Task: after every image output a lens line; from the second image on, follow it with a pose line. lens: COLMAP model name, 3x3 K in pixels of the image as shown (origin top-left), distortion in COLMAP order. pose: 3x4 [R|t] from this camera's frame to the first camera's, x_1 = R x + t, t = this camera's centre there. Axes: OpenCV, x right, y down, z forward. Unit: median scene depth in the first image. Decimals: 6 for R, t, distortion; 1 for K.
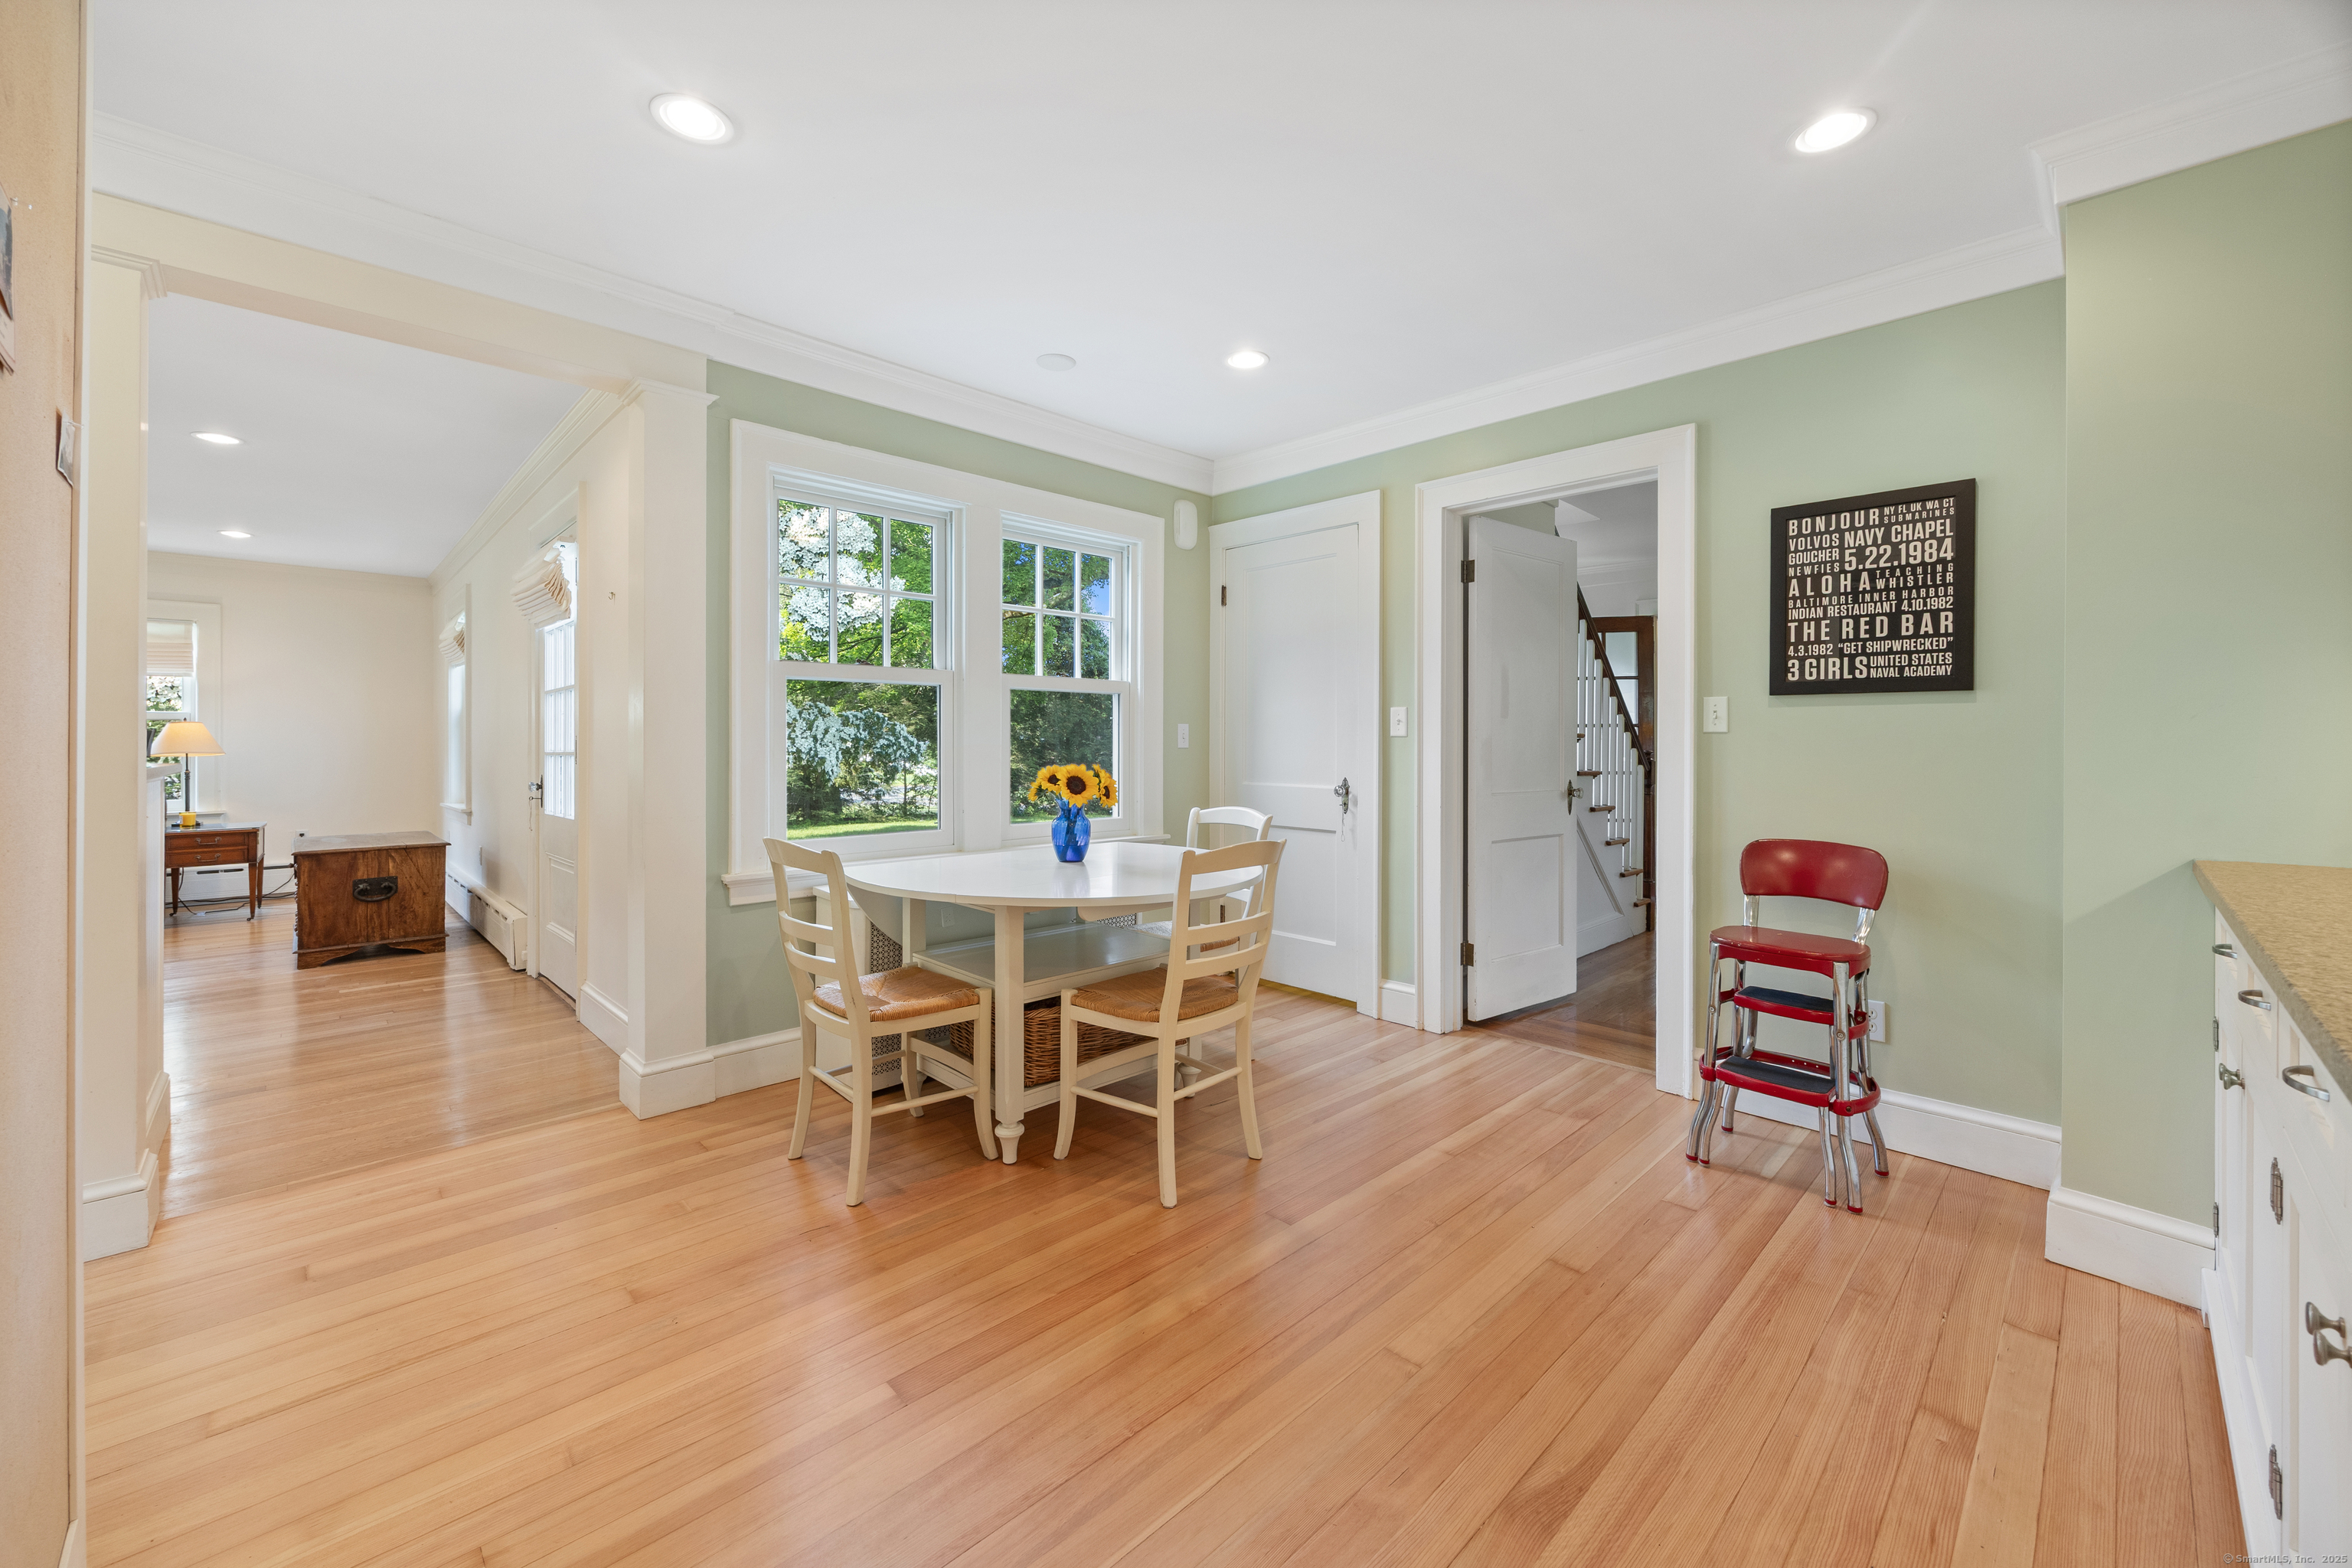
lens RADIAL K [[912.0, 0, 1172.8], [0, 912.0, 741.8], [0, 0, 1]] dist [-0.006189, -0.000127]
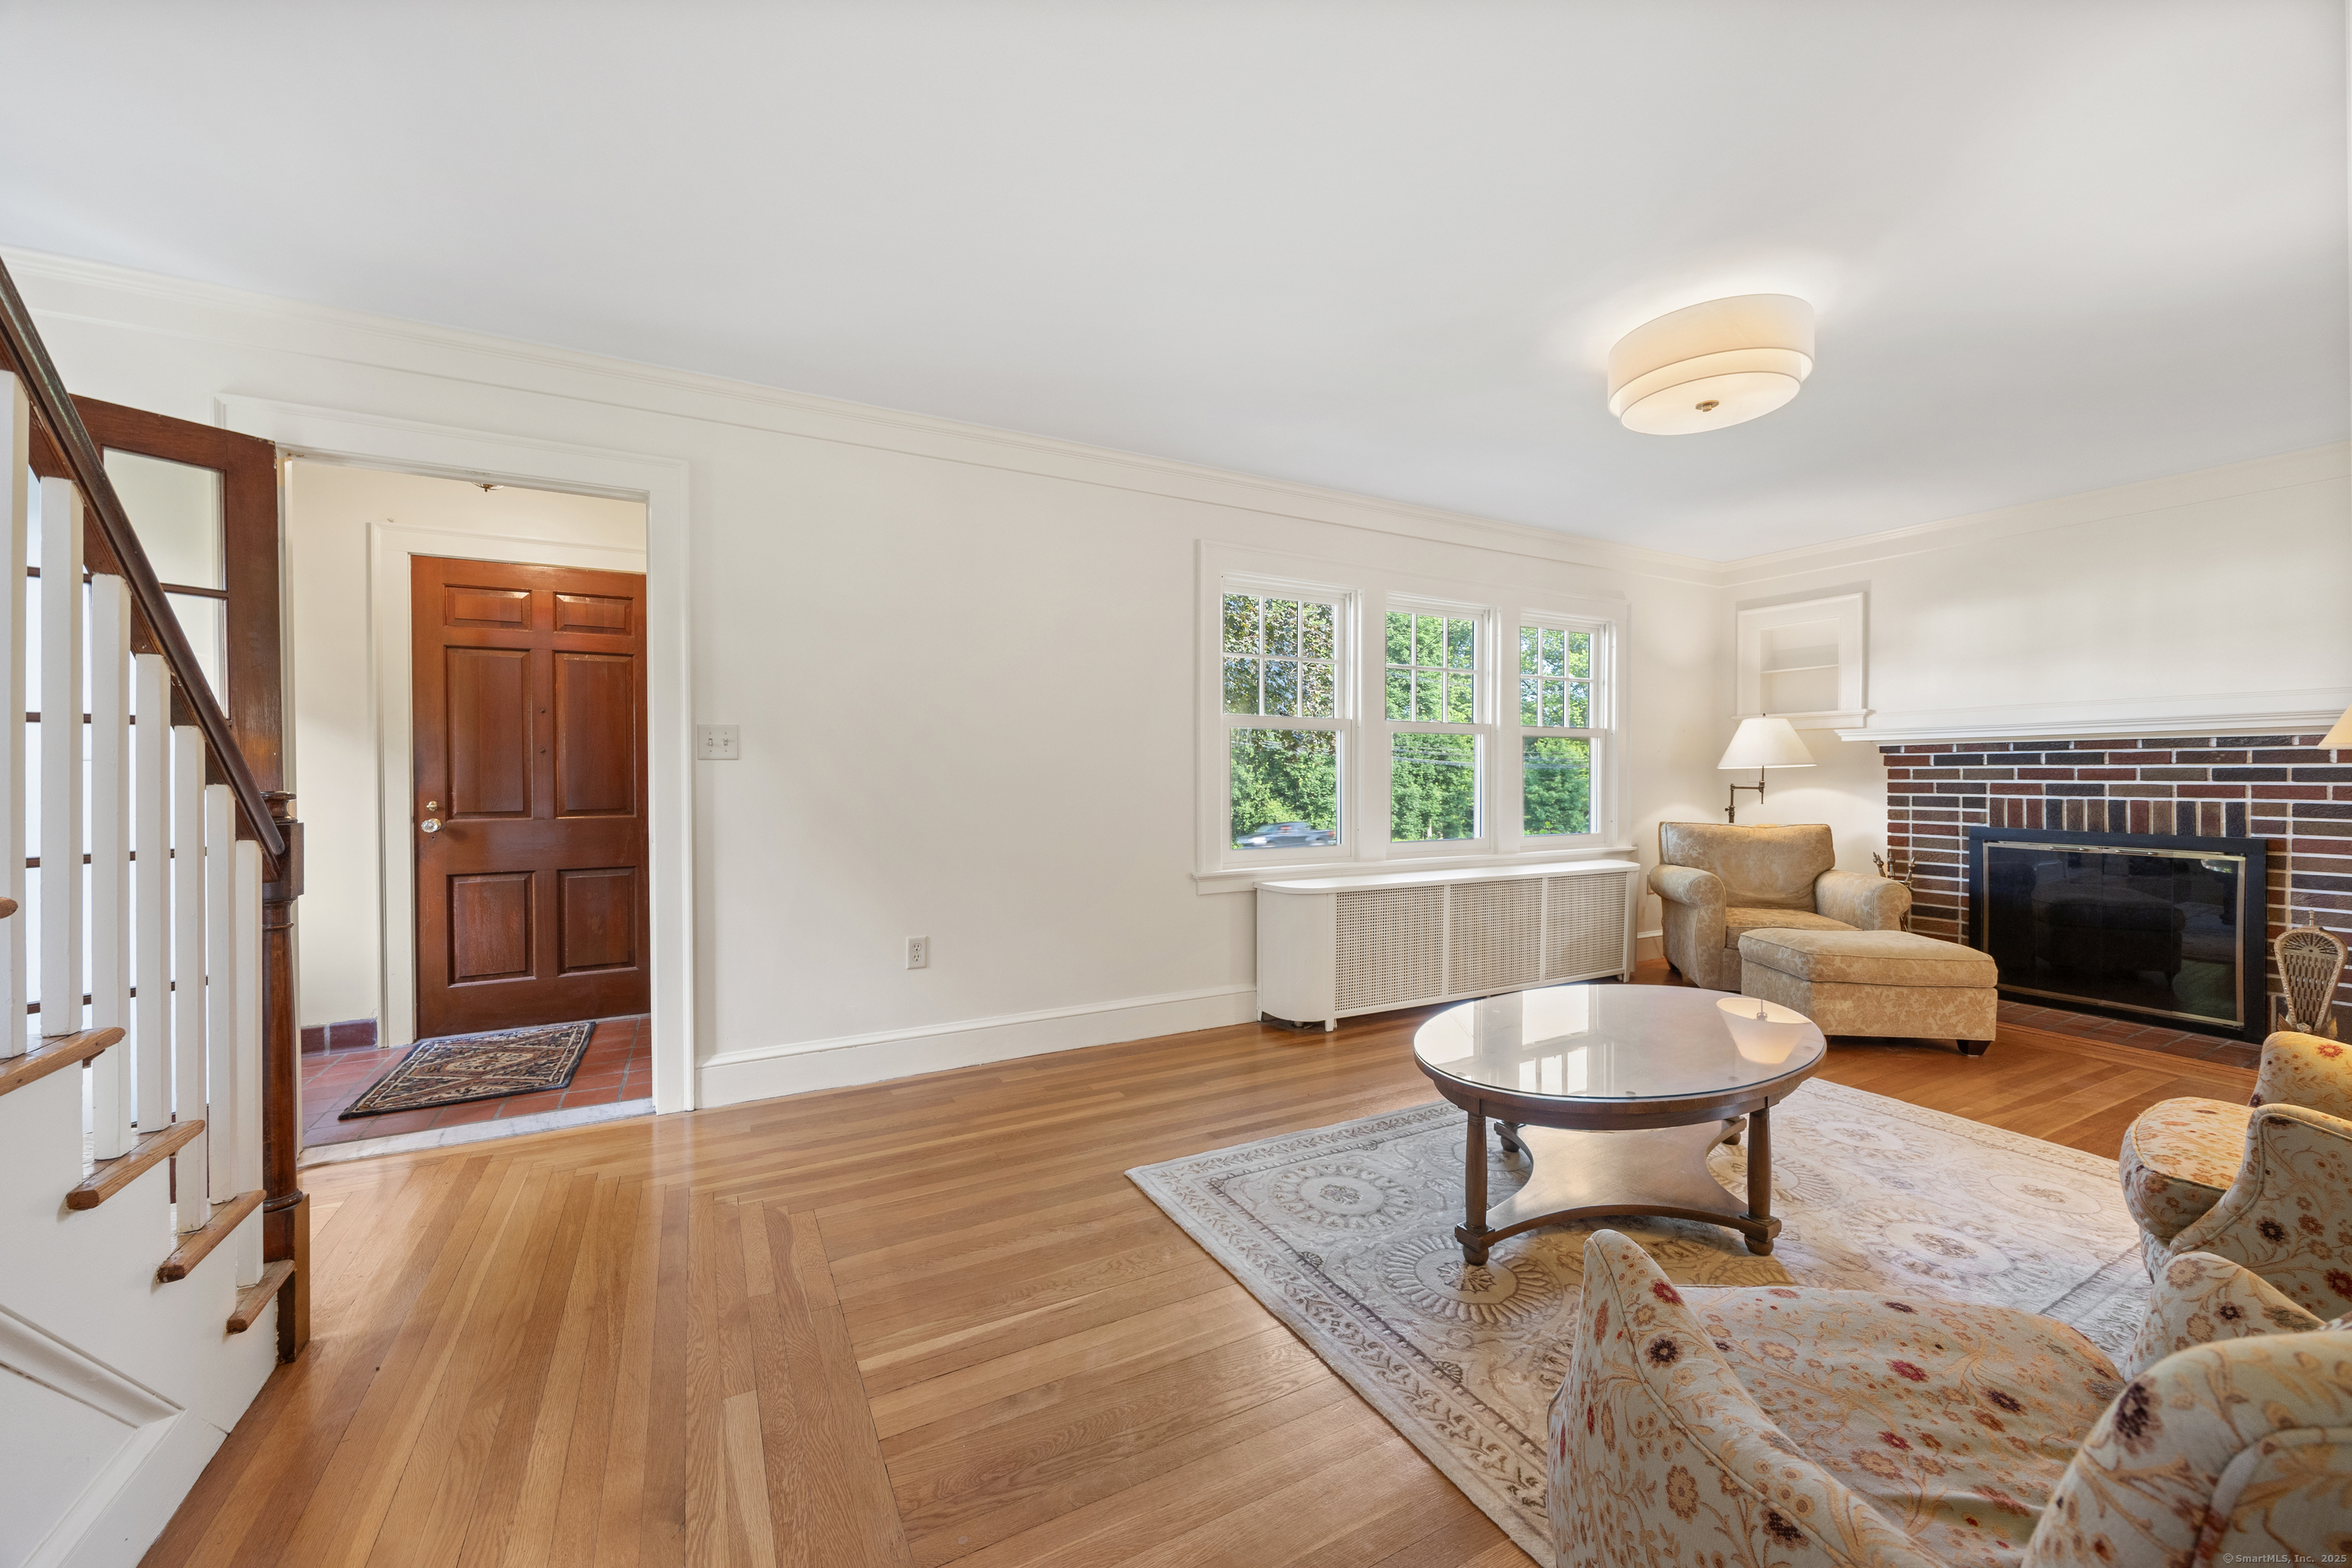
lens RADIAL K [[898.3, 0, 1148.0], [0, 898.3, 779.3], [0, 0, 1]] dist [-0.001390, -0.000199]
pose [[0.289912, -0.004841, 0.957041, 0.317931], [0.001842, 0.999988, 0.004501, 0.005340], [-0.957052, 0.000458, 0.289917, 0.630756]]
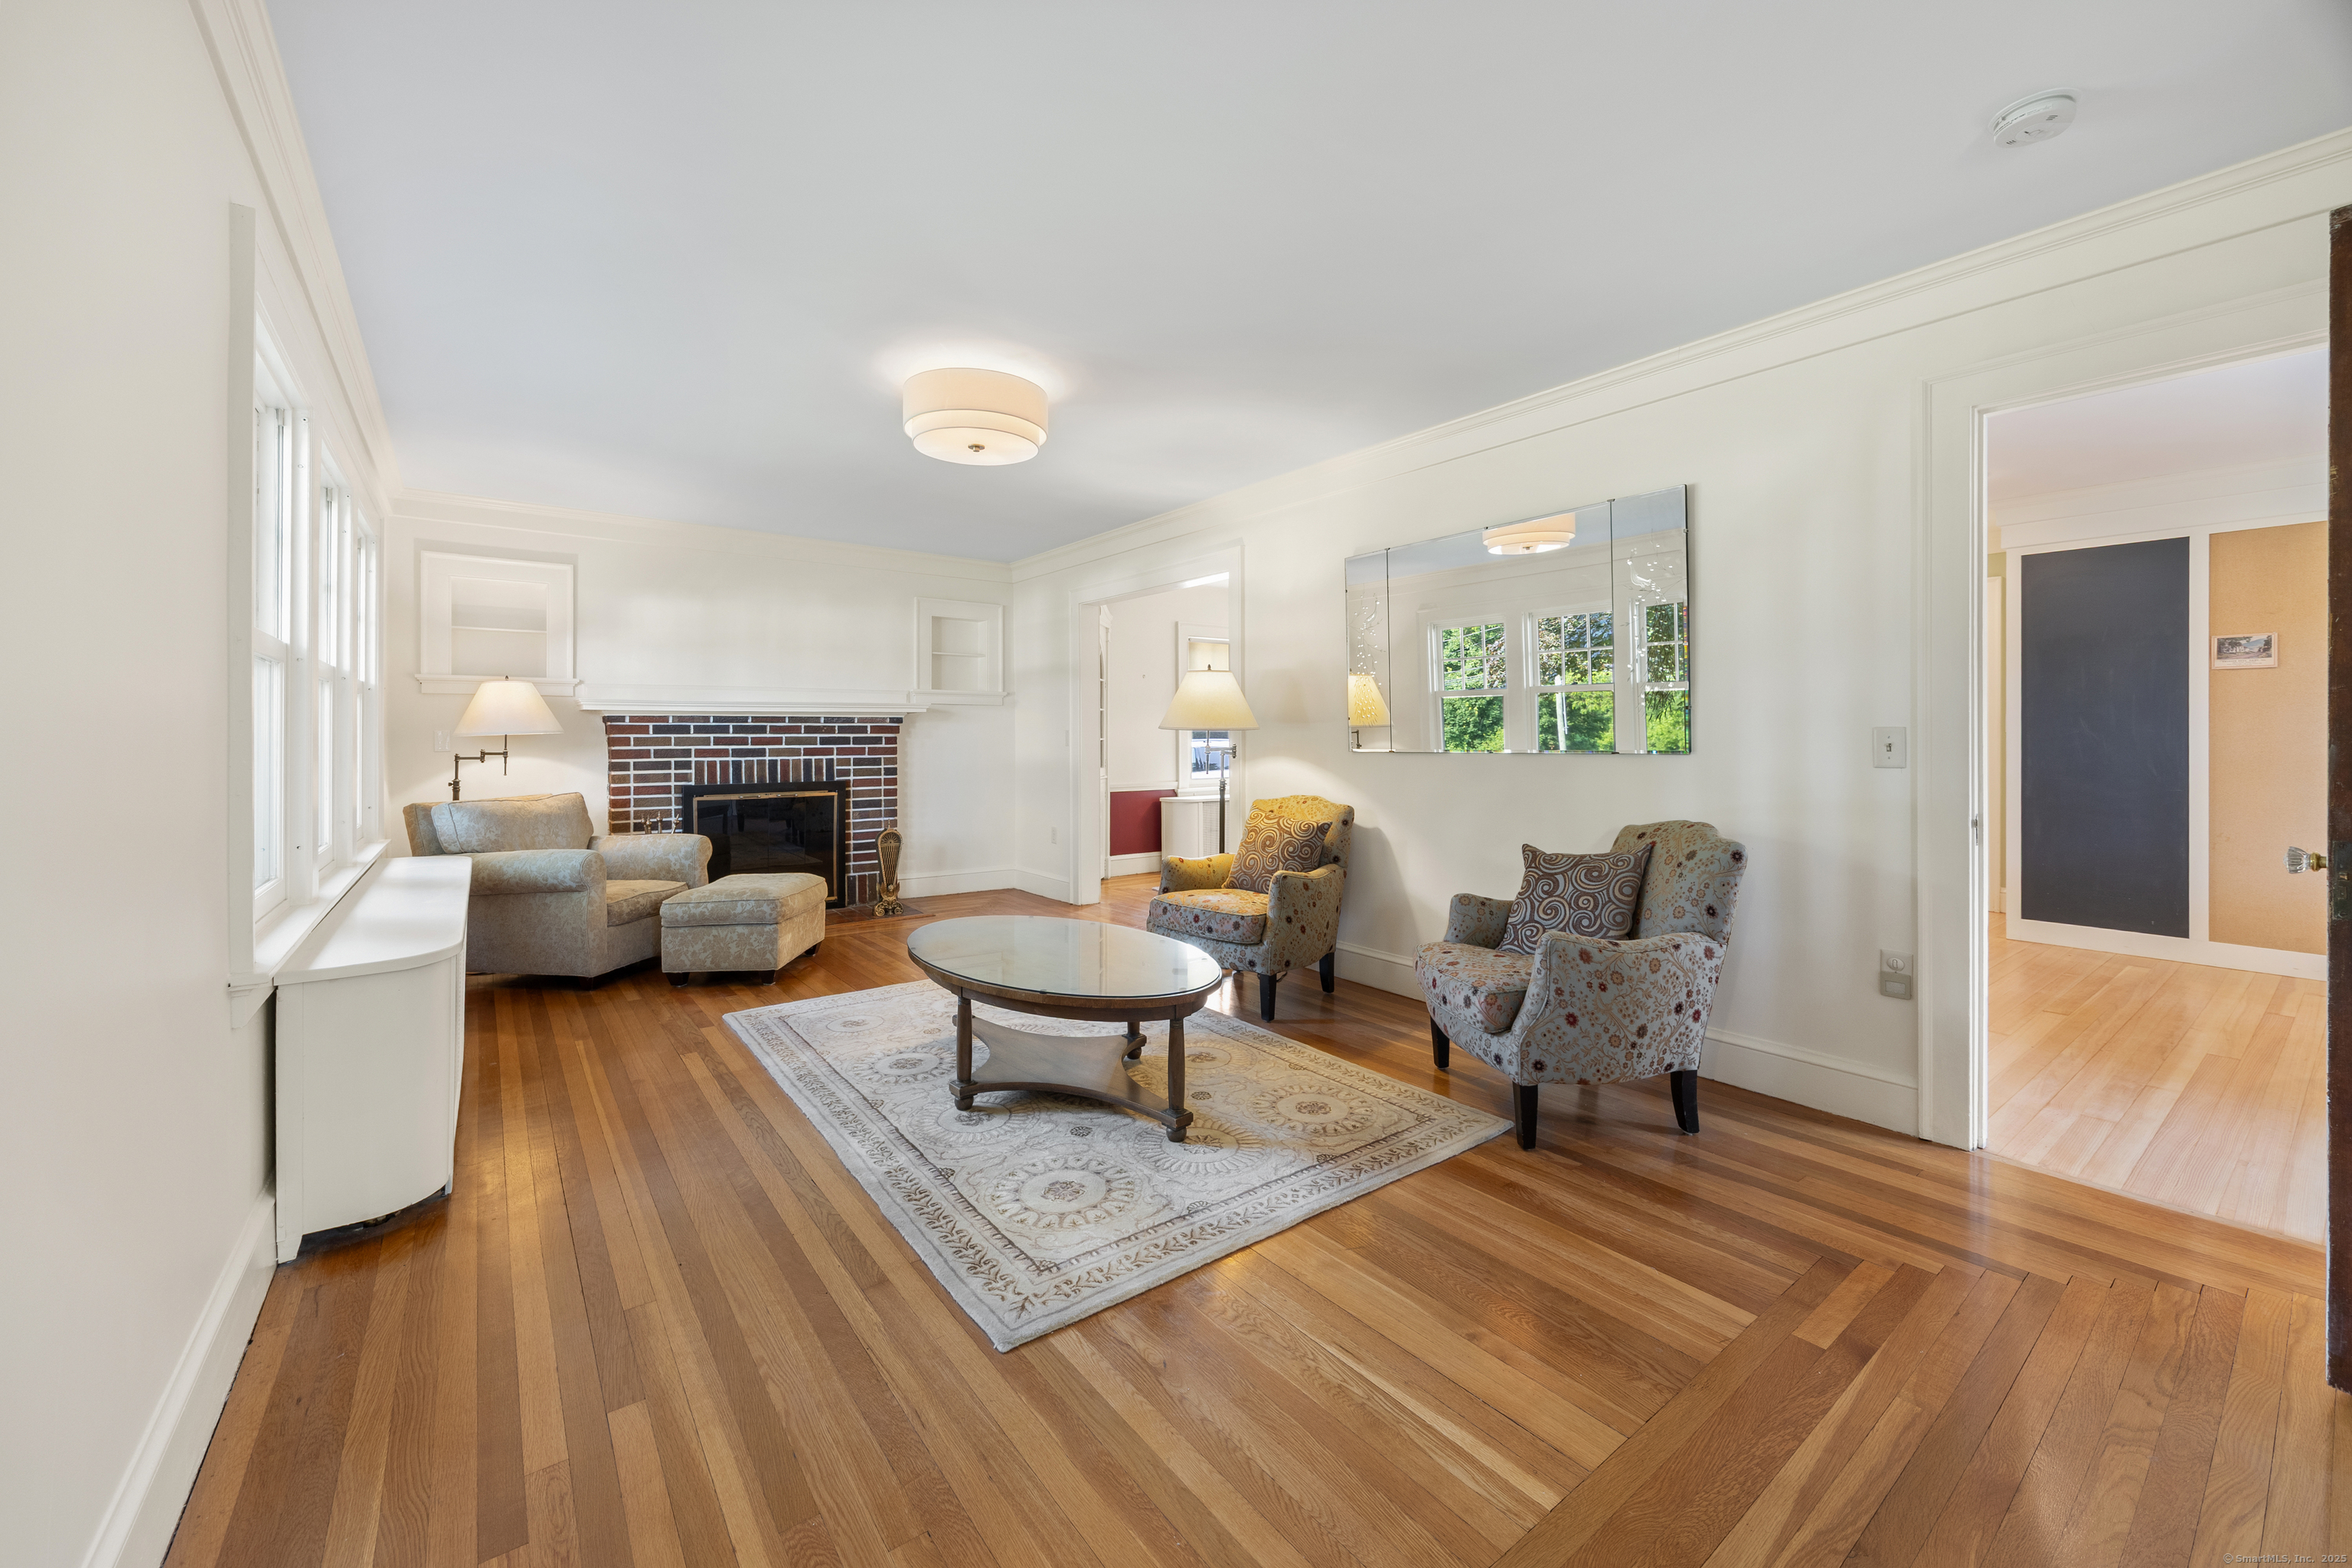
lens RADIAL K [[914.7, 0, 1186.7], [0, 914.7, 733.5], [0, 0, 1]] dist [0.000323, 0.000078]
pose [[-0.993243, 0.005301, 0.115934, 0.632085], [0.005134, 0.999985, -0.001738, 0.001927], [-0.115942, -0.001131, -0.993255, 1.044854]]
